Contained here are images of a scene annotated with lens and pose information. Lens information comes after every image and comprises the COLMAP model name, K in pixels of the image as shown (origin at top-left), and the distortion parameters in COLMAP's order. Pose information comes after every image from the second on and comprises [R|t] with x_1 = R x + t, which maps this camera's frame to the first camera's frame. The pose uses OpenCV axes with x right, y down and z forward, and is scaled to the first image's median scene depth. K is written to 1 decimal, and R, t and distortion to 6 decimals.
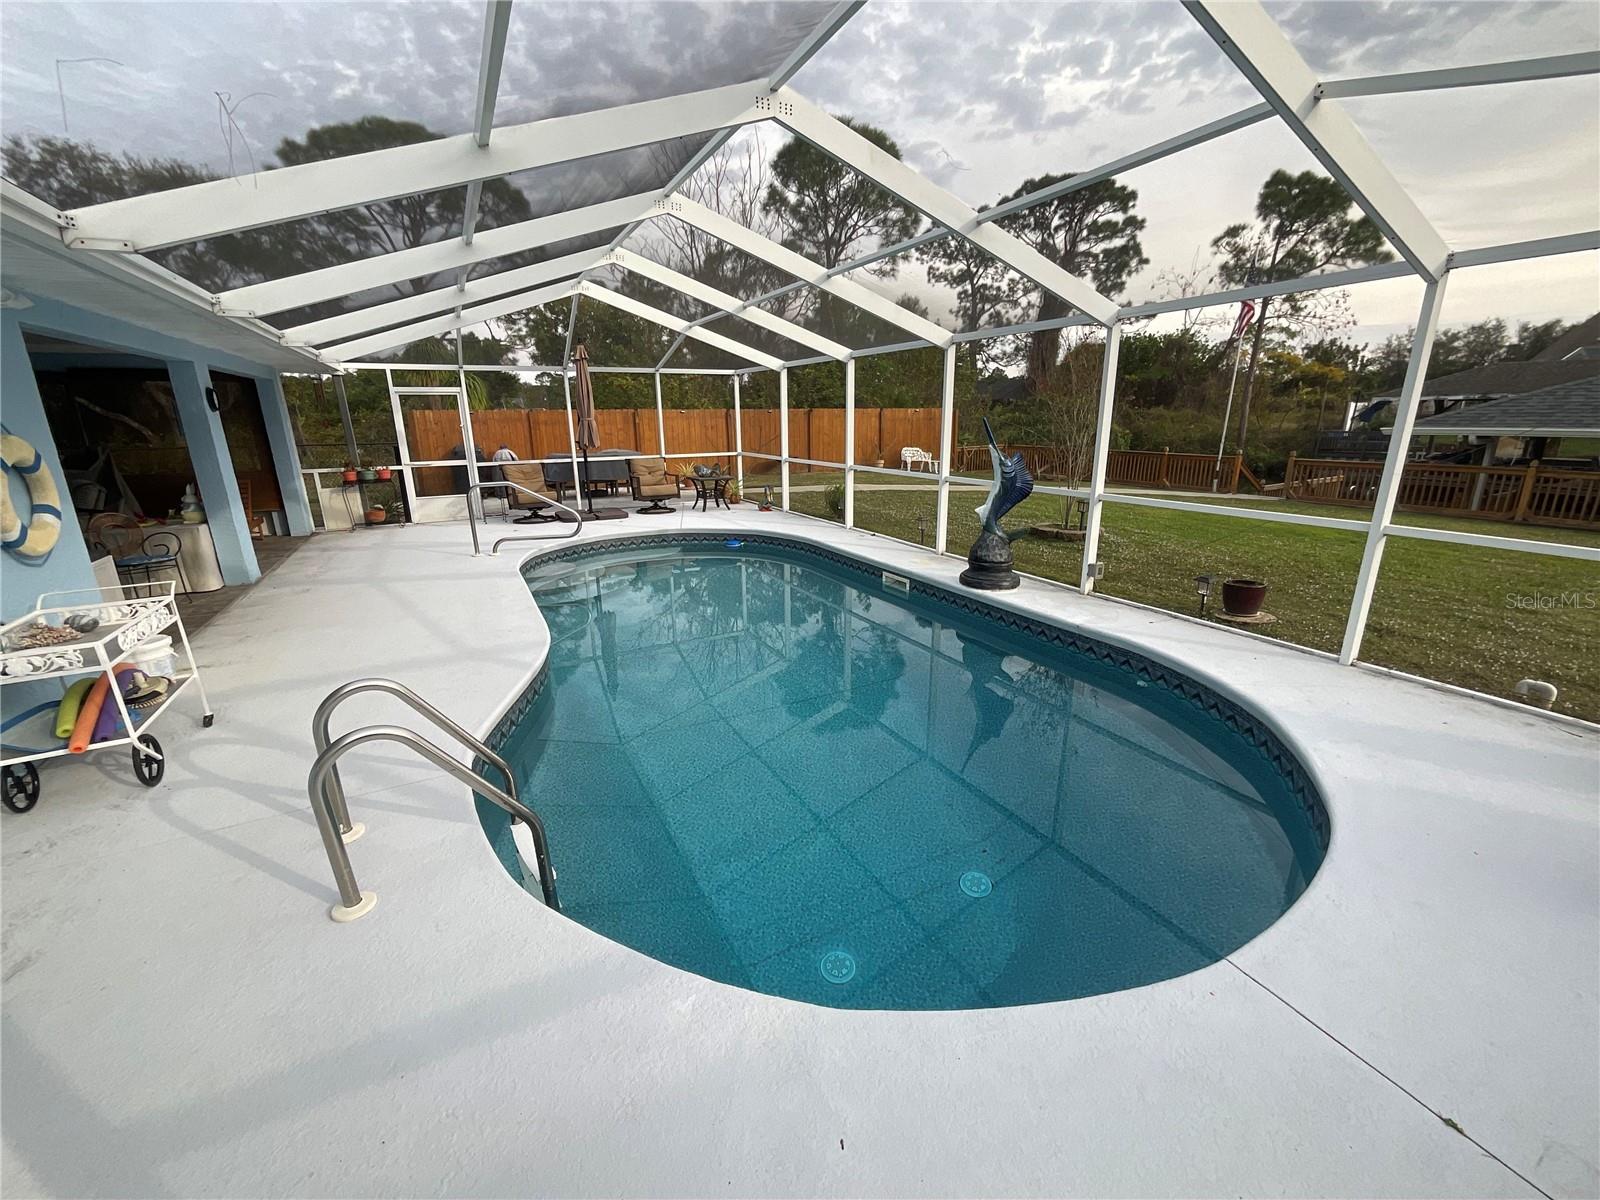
lens RADIAL K [[649.4, 0, 790.1], [0, 649.4, 604.9], [0, 0, 1]] dist [0.001680, -0.003634]
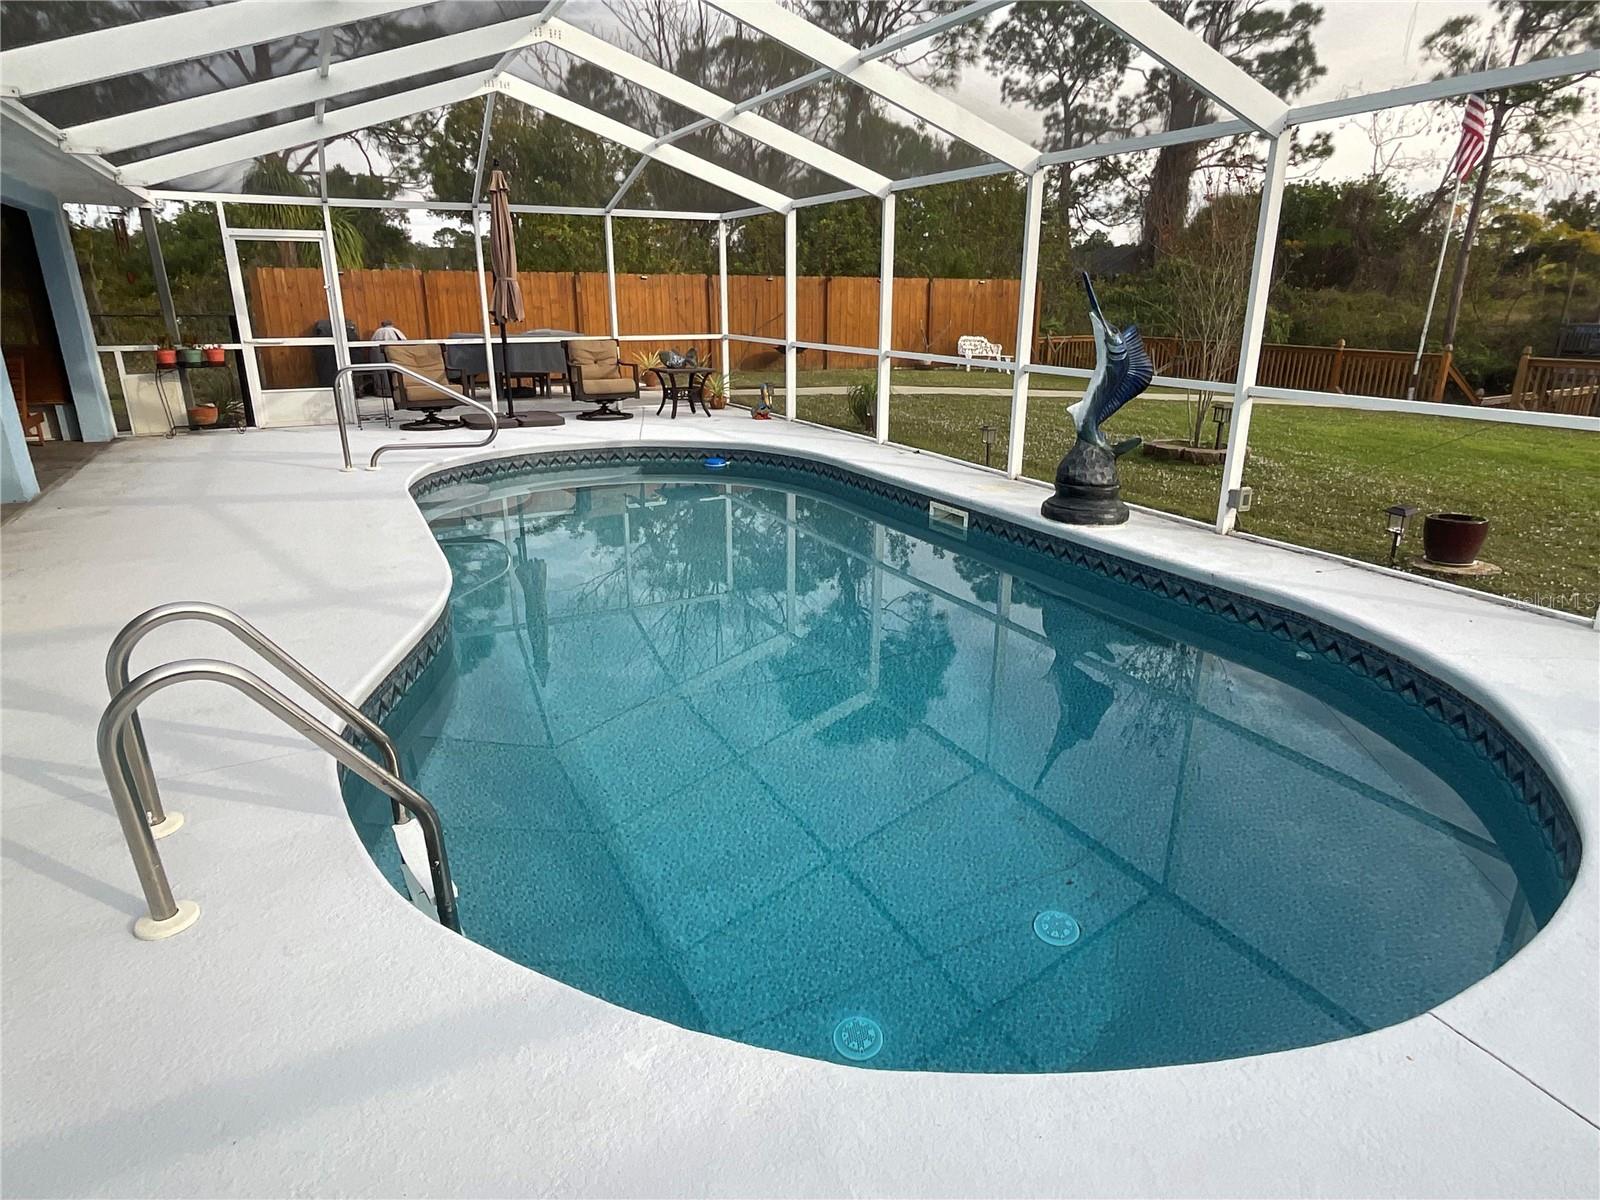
lens RADIAL K [[921.5, 0, 785.4], [0, 921.5, 608.8], [0, 0, 1]] dist [-0.008381, 0.007611]
pose [[0.999827, 0.017010, -0.007543, -0.001852], [-0.016676, 0.998963, 0.042364, 0.017718], [0.008255, -0.042231, 0.999074, 0.008200]]
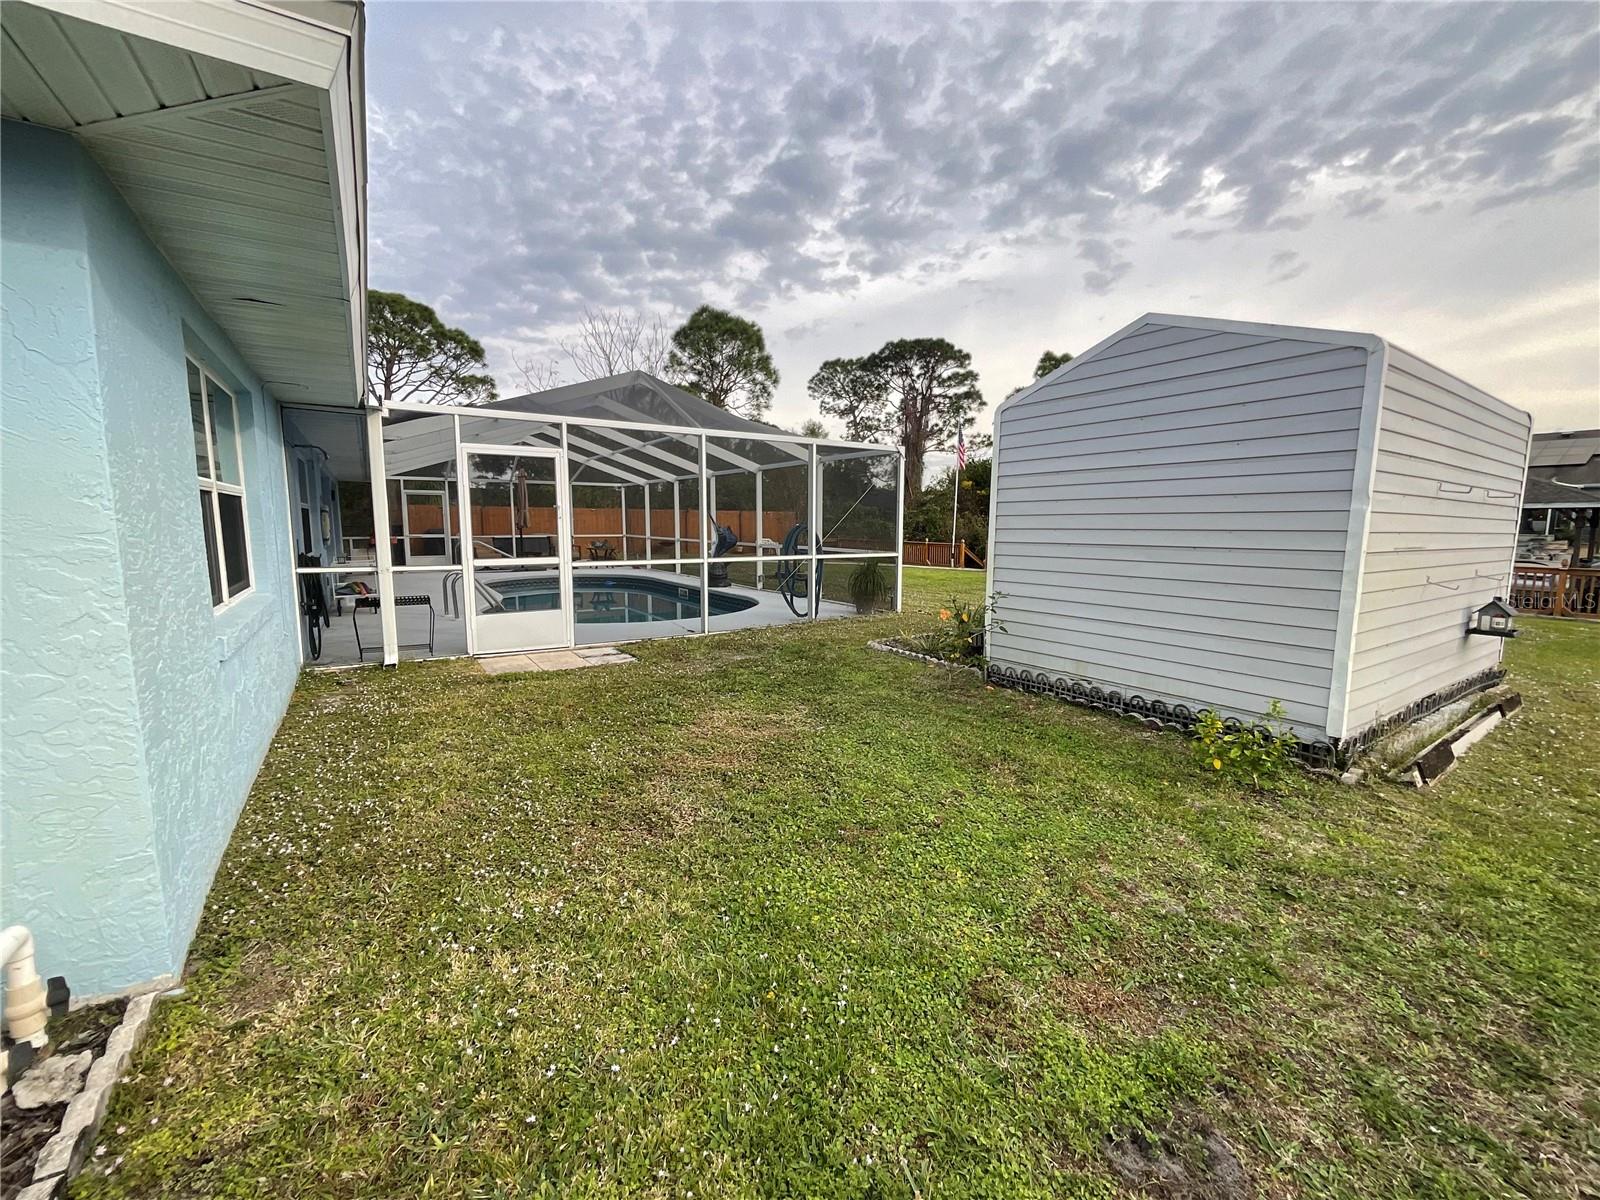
lens RADIAL K [[649.4, 0, 761.0], [0, 649.4, 602.6], [0, 0, 1]] dist [0.001680, -0.003634]
pose [[0.998184, 0.012105, 0.059005, 0.191145], [-0.002584, 0.987303, -0.158829, 0.200860], [-0.060179, 0.158388, 0.985541, -0.613746]]
